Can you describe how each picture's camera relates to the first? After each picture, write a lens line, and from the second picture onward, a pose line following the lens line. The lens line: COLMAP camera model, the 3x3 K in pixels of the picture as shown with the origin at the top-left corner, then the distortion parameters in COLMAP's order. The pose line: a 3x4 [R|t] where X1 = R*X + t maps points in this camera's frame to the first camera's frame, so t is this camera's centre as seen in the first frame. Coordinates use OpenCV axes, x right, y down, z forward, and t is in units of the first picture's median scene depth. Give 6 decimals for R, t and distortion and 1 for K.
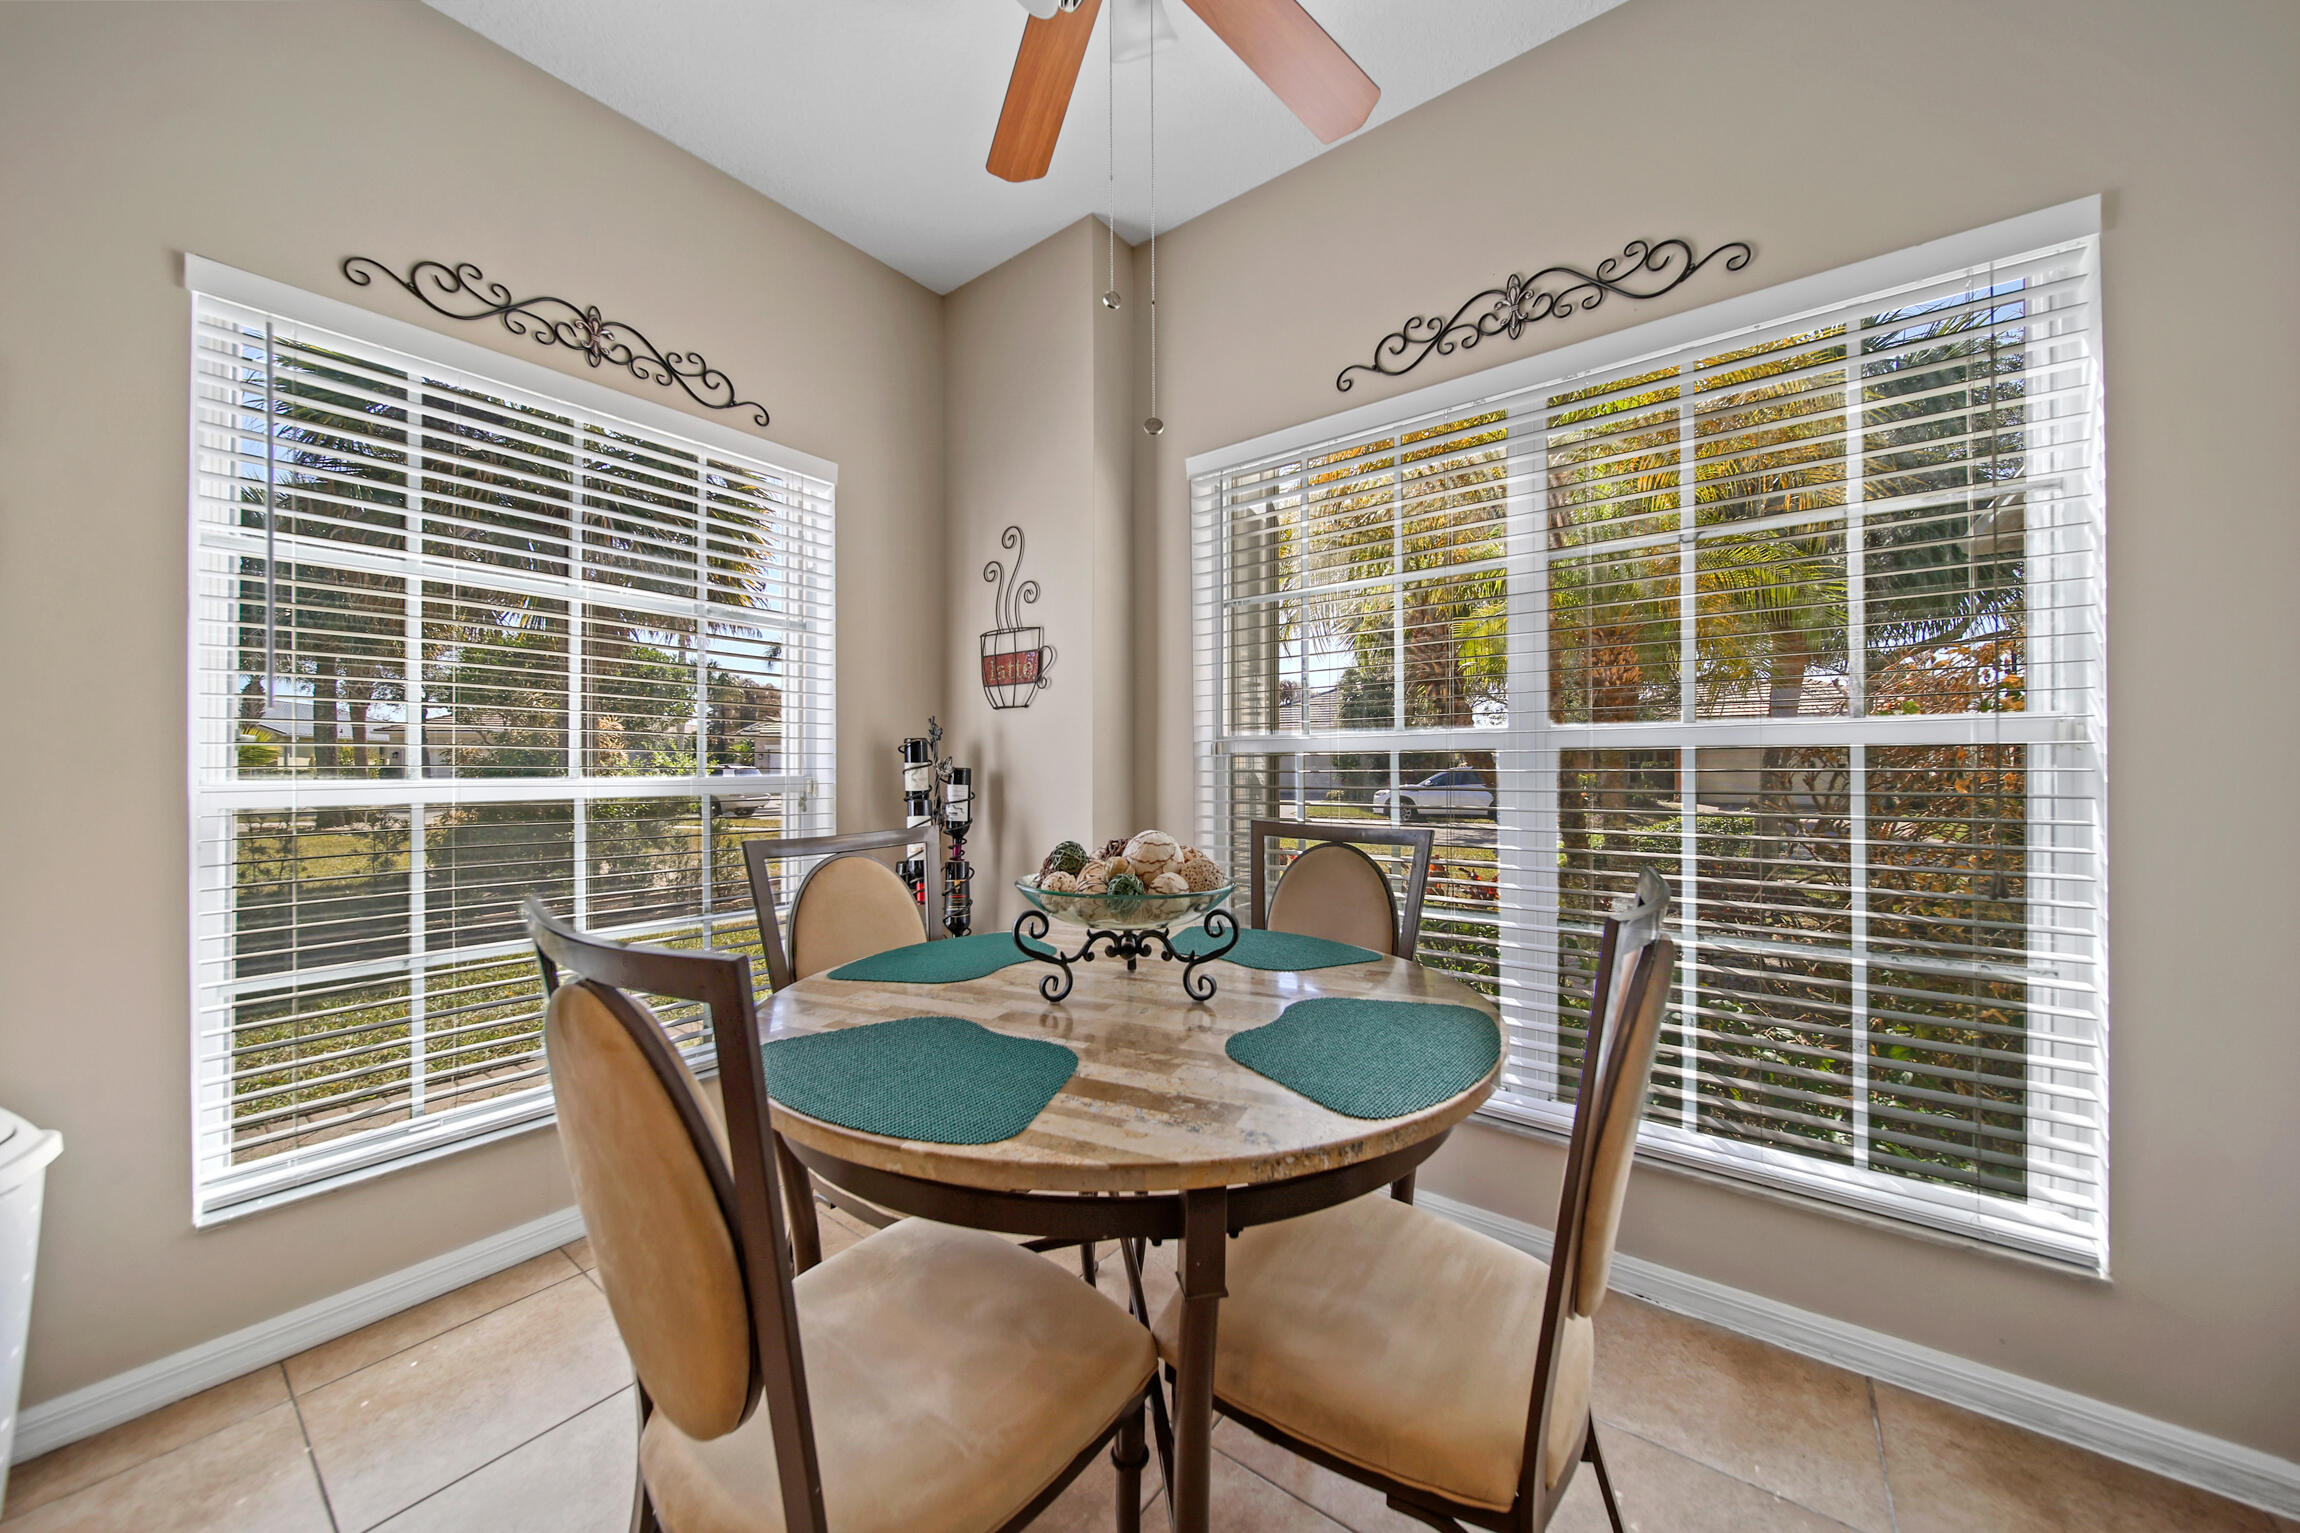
lens RADIAL K [[807.0, 0, 1148.6], [0, 807.0, 768.7], [0, 0, 1]] dist [0.000002, -0.000078]
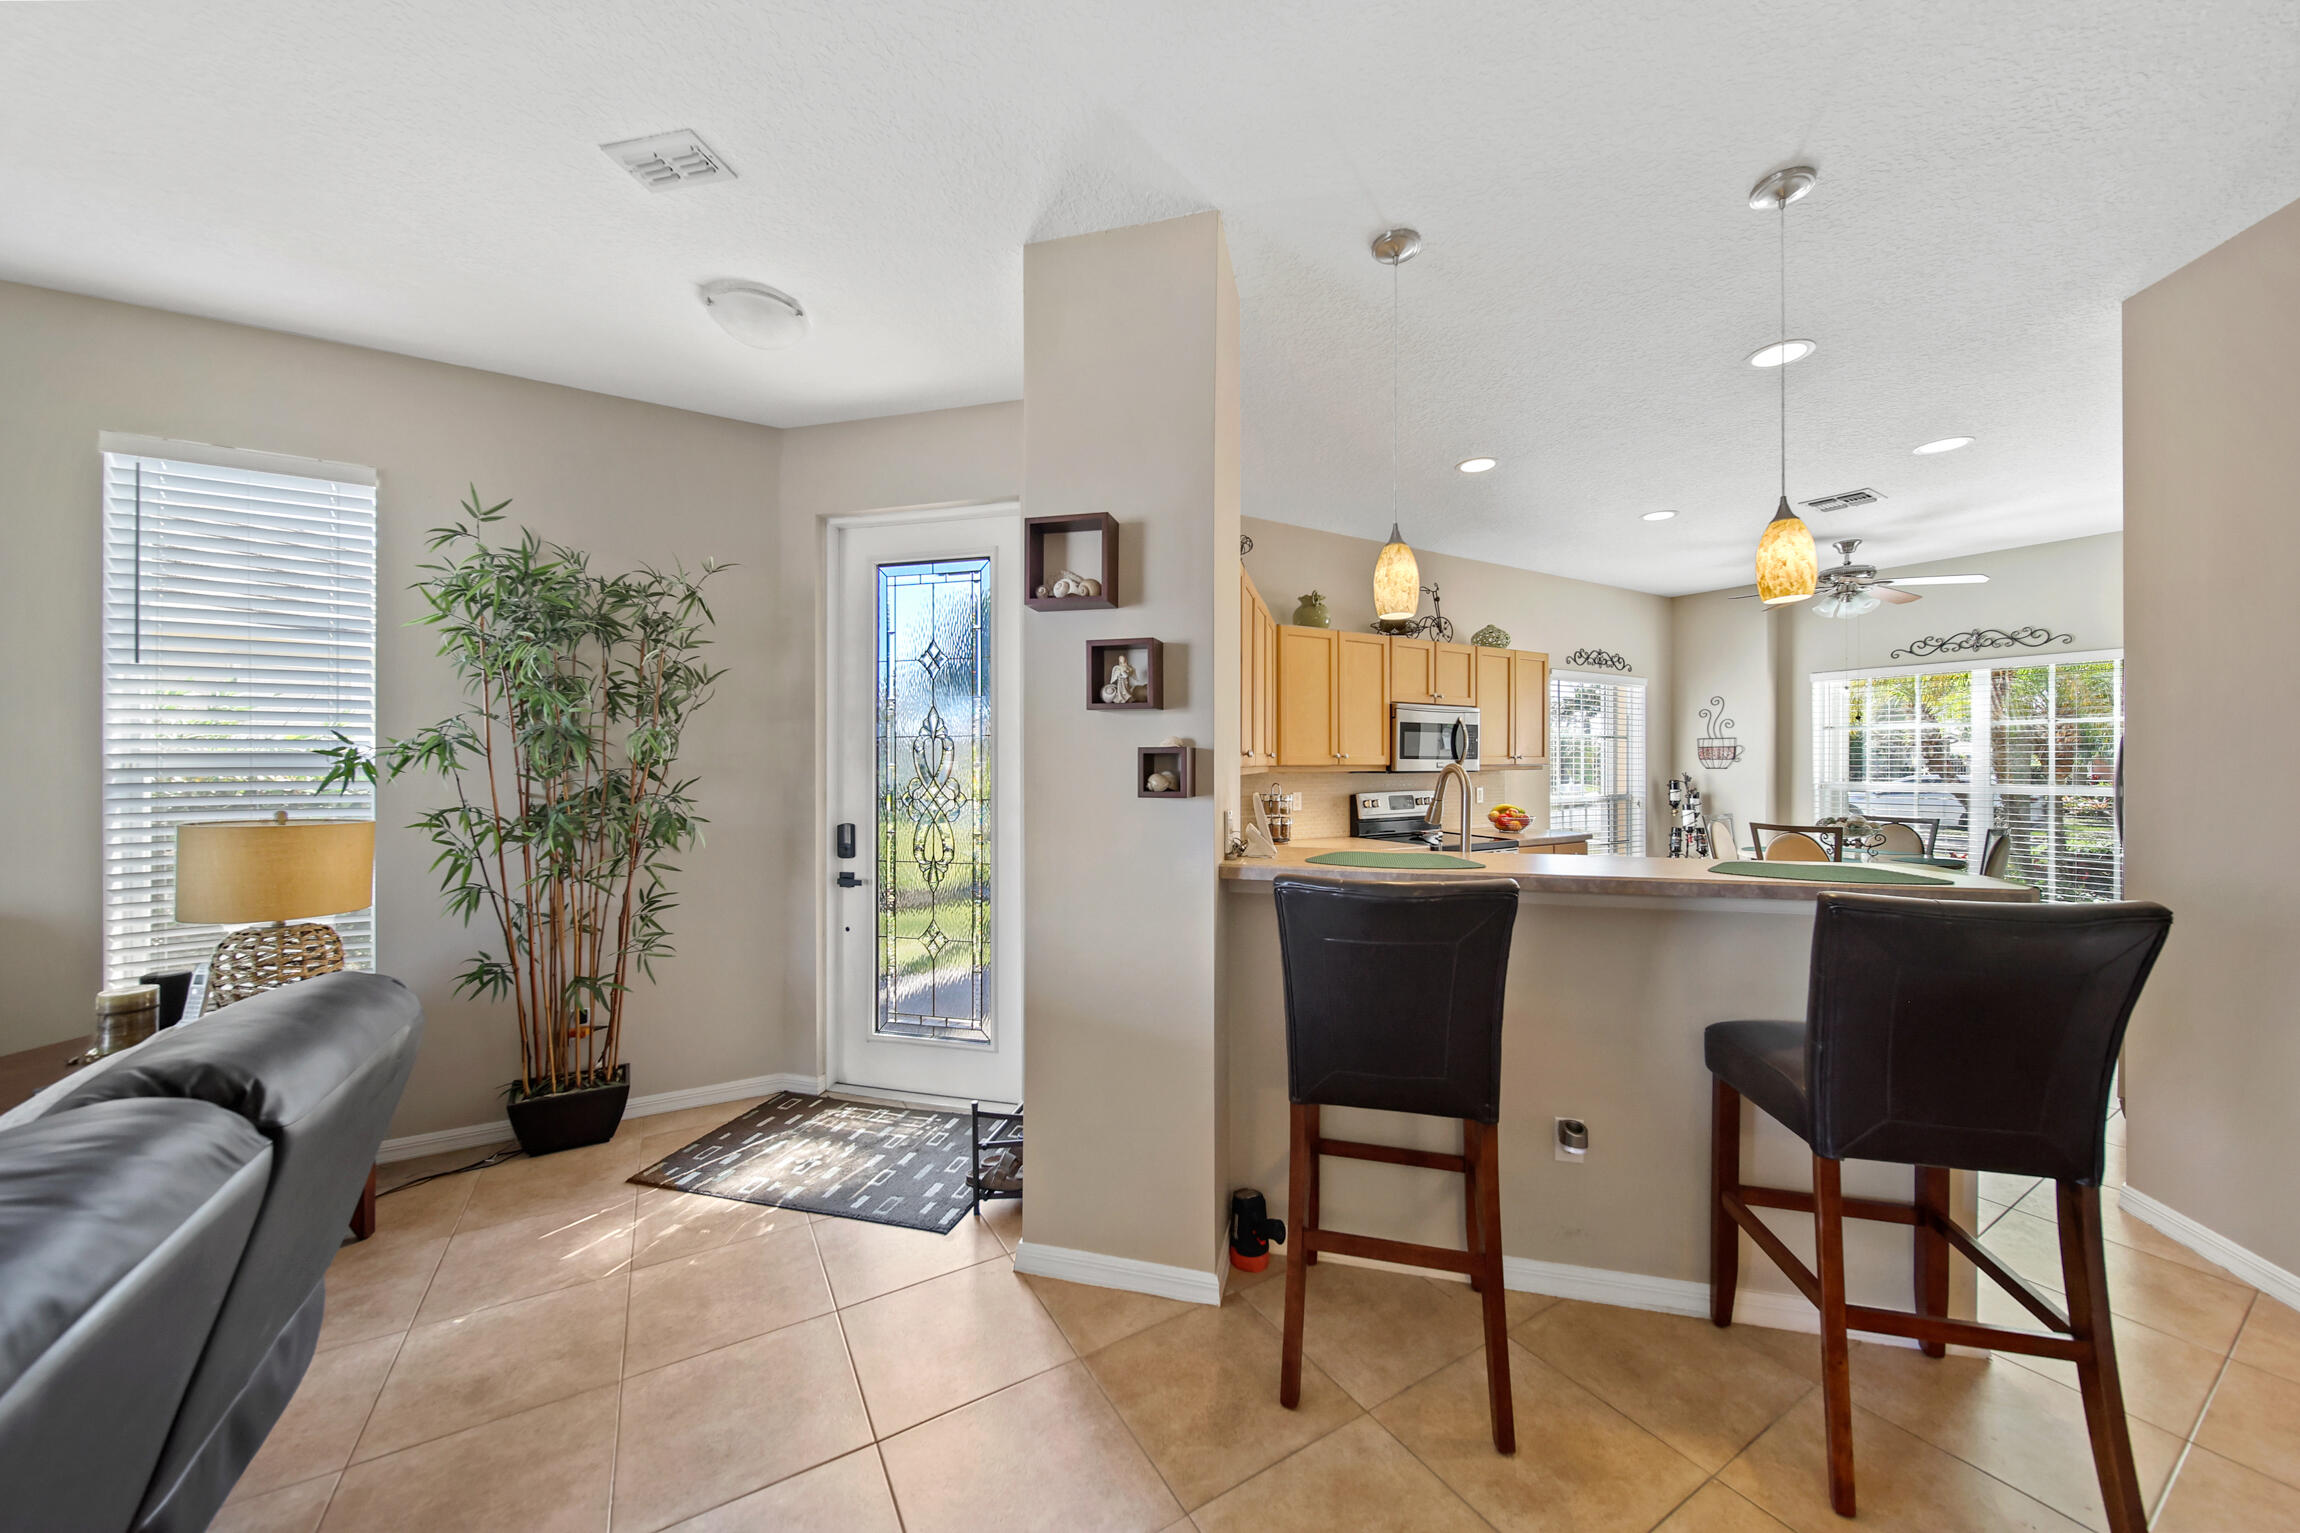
lens RADIAL K [[807.0, 0, 1152.0], [0, 807.0, 764.7], [0, 0, 1]] dist [0.000002, -0.000078]
pose [[0.926444, 0.004305, -0.376408, -1.078519], [-0.005015, 0.999987, -0.000907, -0.095218], [0.376399, 0.002729, 0.926454, -2.525506]]
